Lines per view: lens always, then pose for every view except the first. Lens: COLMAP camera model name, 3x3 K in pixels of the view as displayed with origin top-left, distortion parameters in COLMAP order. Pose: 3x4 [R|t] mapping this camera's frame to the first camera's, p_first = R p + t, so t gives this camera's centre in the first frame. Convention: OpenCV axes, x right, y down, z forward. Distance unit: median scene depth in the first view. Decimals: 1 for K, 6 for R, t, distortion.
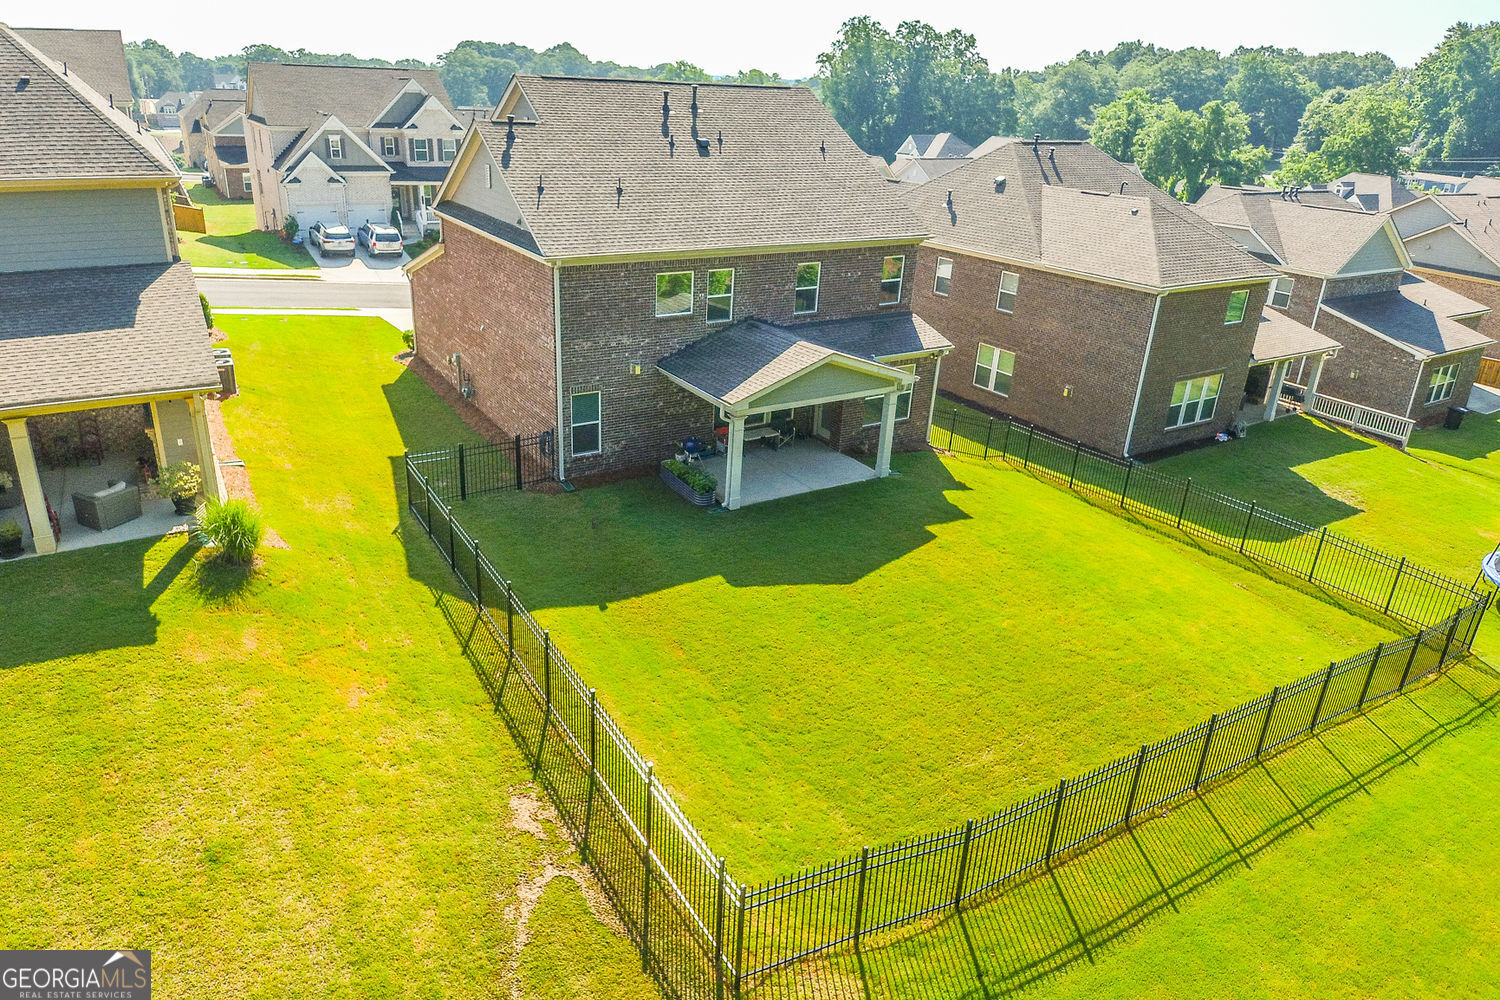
lens RADIAL K [[899.4, 0, 698.0], [0, 899.4, 489.6], [0, 0, 1]] dist [0.050602, -0.065921]
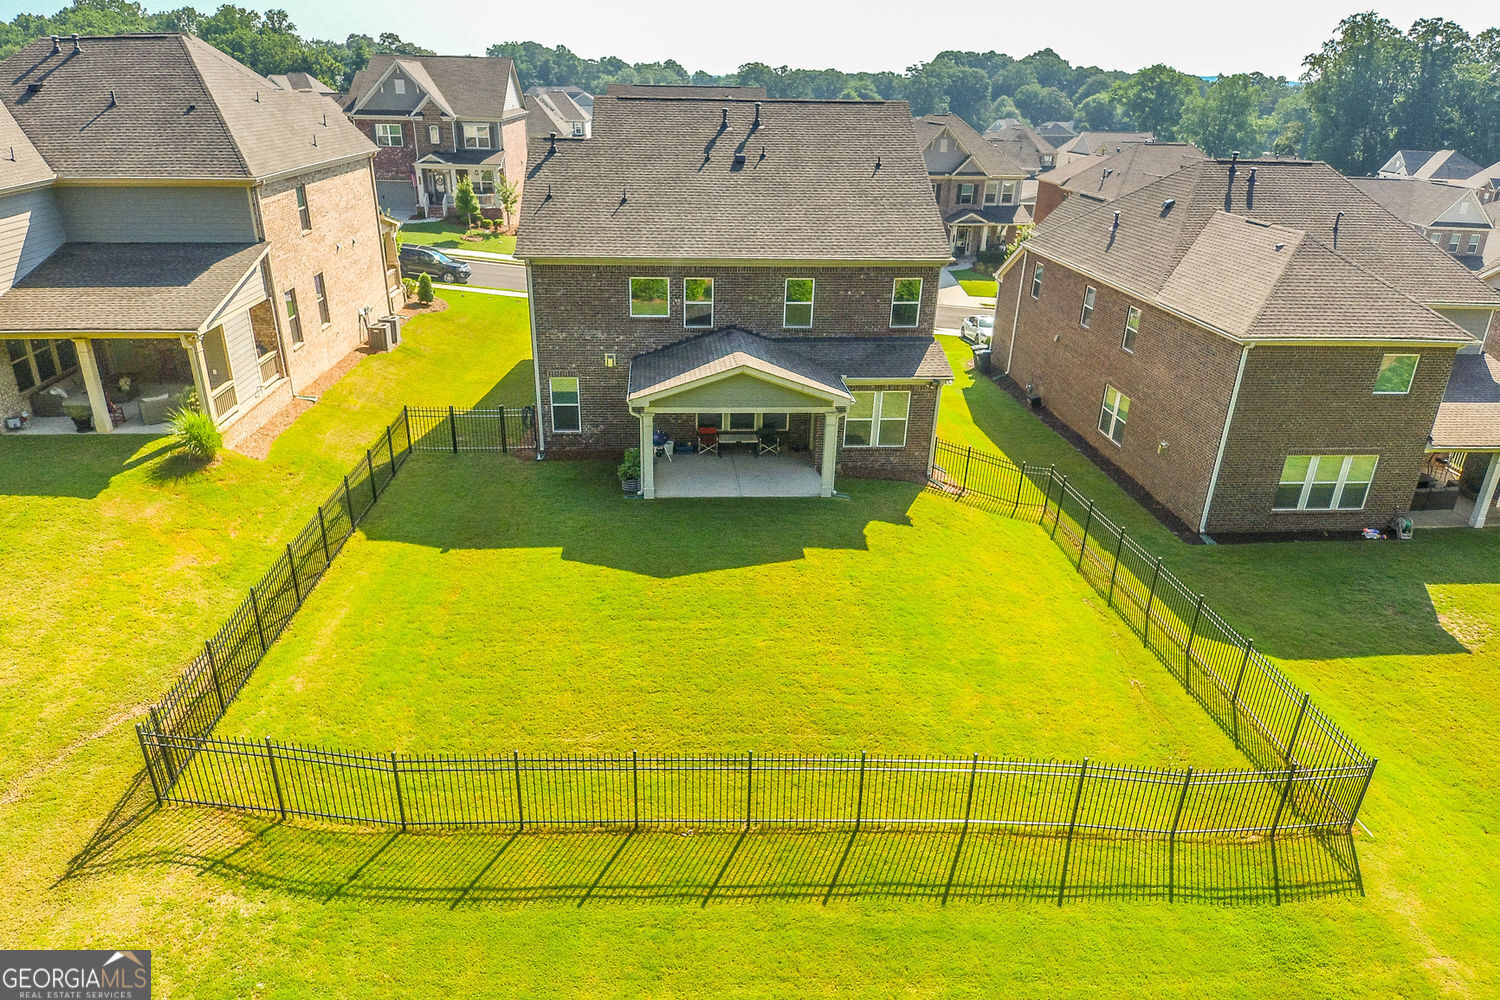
lens RADIAL K [[899.4, 0, 731.5], [0, 899.4, 494.2], [0, 0, 1]] dist [0.050602, -0.065921]
pose [[0.896688, 0.164696, -0.410885, 0.482078], [-0.166562, 0.985526, 0.031537, -0.028902], [0.410132, 0.040159, 0.911142, 0.049192]]
